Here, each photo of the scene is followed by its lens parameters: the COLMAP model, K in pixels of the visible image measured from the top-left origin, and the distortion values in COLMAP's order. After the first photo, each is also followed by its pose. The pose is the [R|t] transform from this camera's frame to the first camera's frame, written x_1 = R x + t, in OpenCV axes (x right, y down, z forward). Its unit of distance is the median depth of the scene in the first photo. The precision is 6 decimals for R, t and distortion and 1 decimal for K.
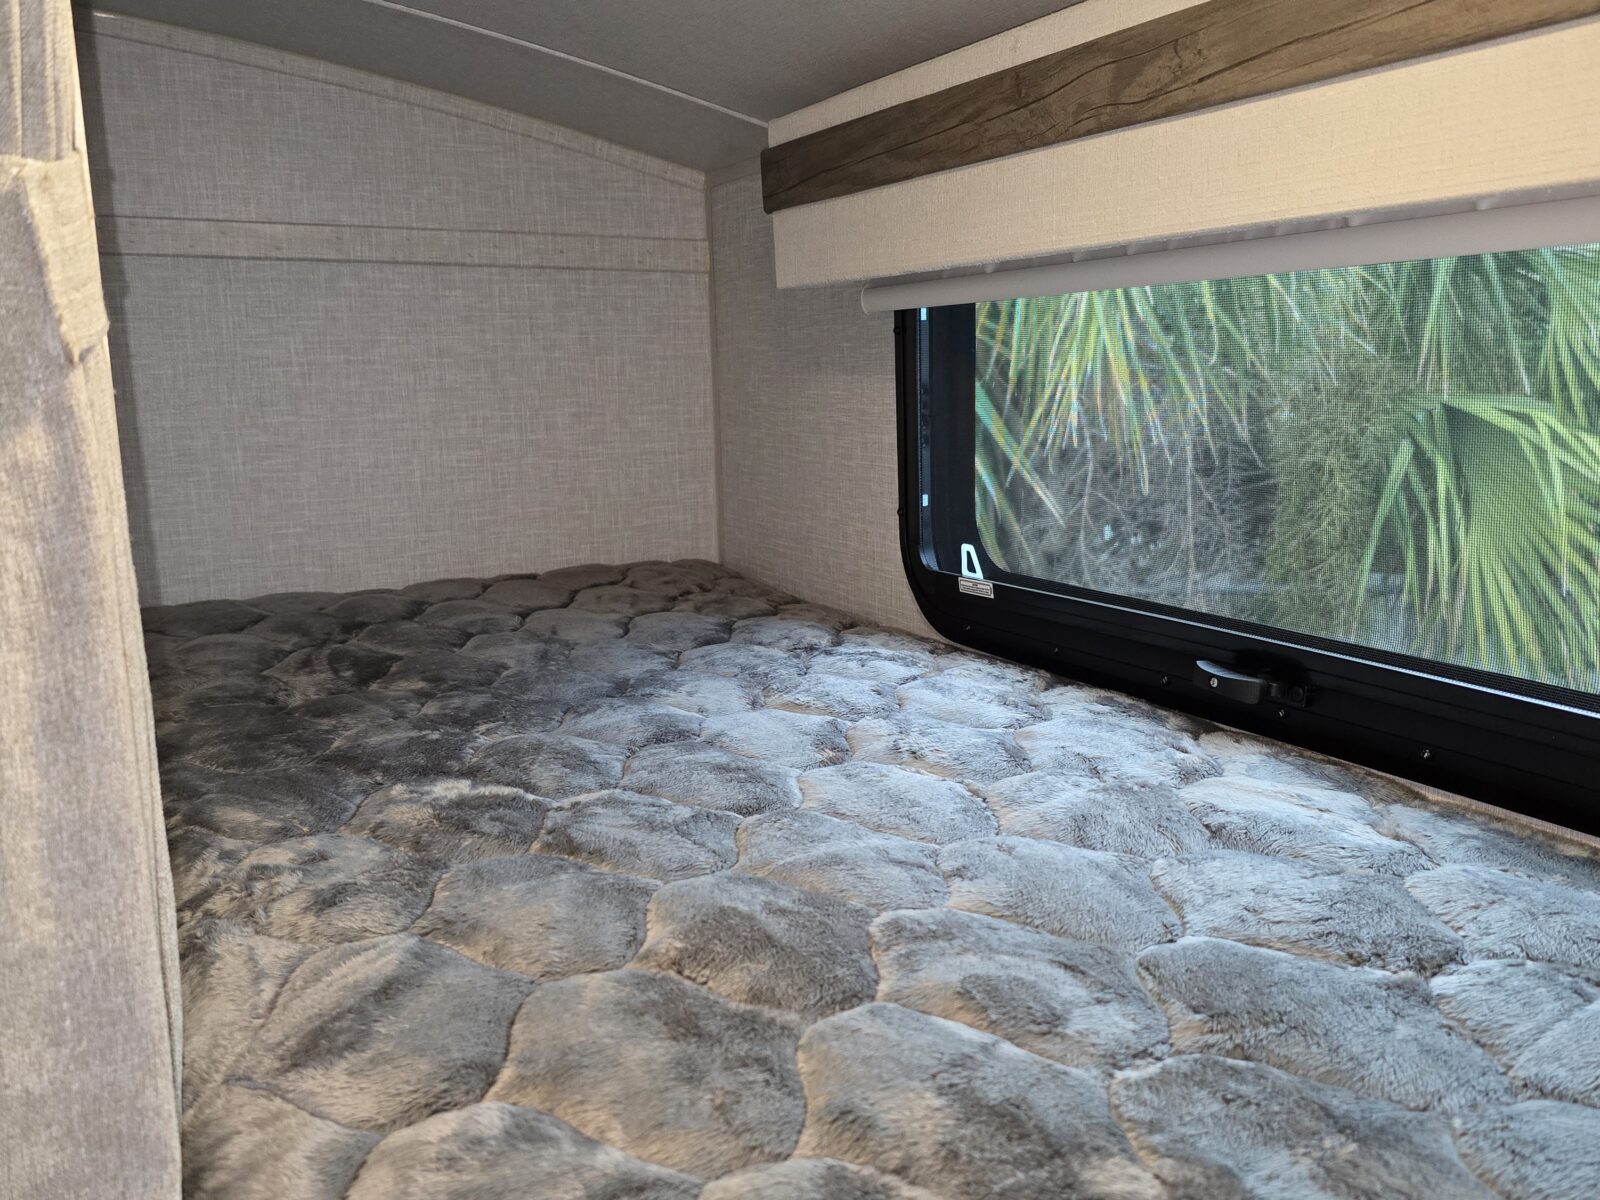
lens RADIAL K [[1422.0, 0, 811.7], [0, 1422.0, 608.7], [0, 0, 1]] dist [0.140273, -0.248497]
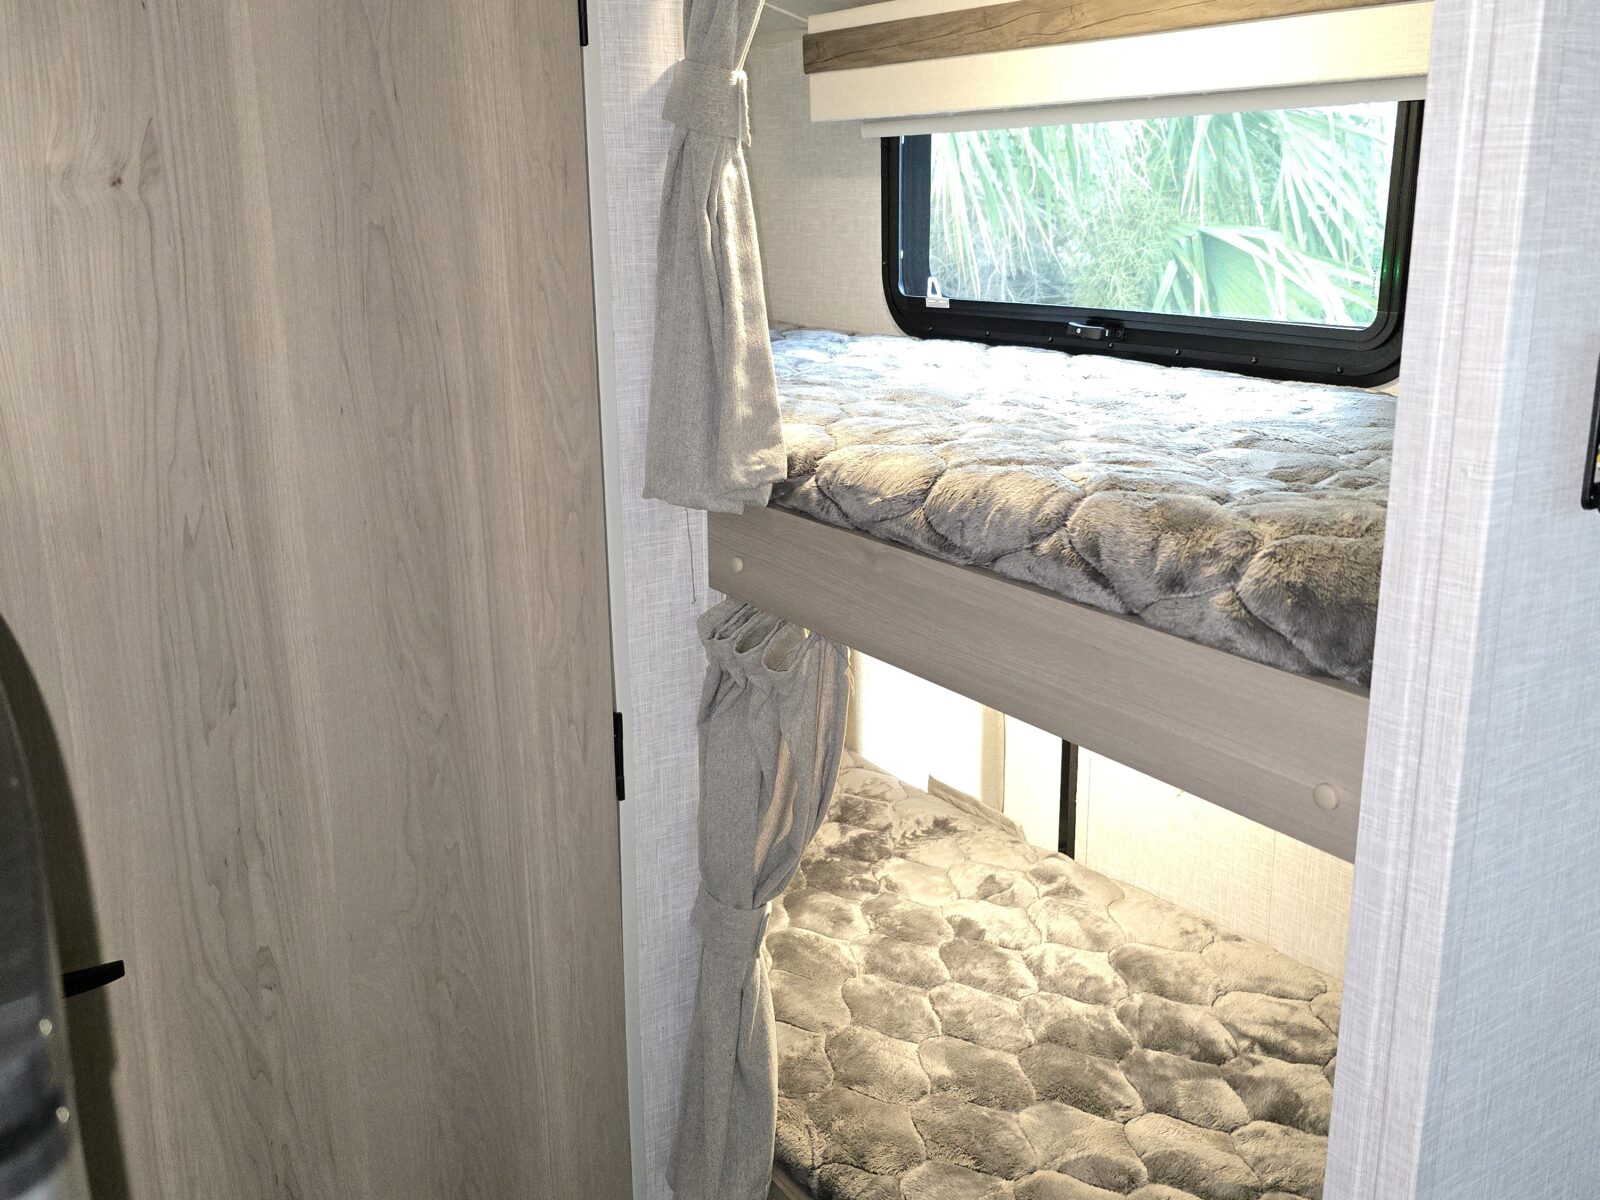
lens RADIAL K [[1480.1, 0, 801.1], [0, 1480.1, 612.2], [0, 0, 1]] dist [0.149767, -0.336150]
pose [[0.988823, -0.020899, 0.147621, -0.131888], [0.007002, 0.995544, 0.094037, 0.076600], [-0.148928, -0.091952, 0.984563, -0.325291]]
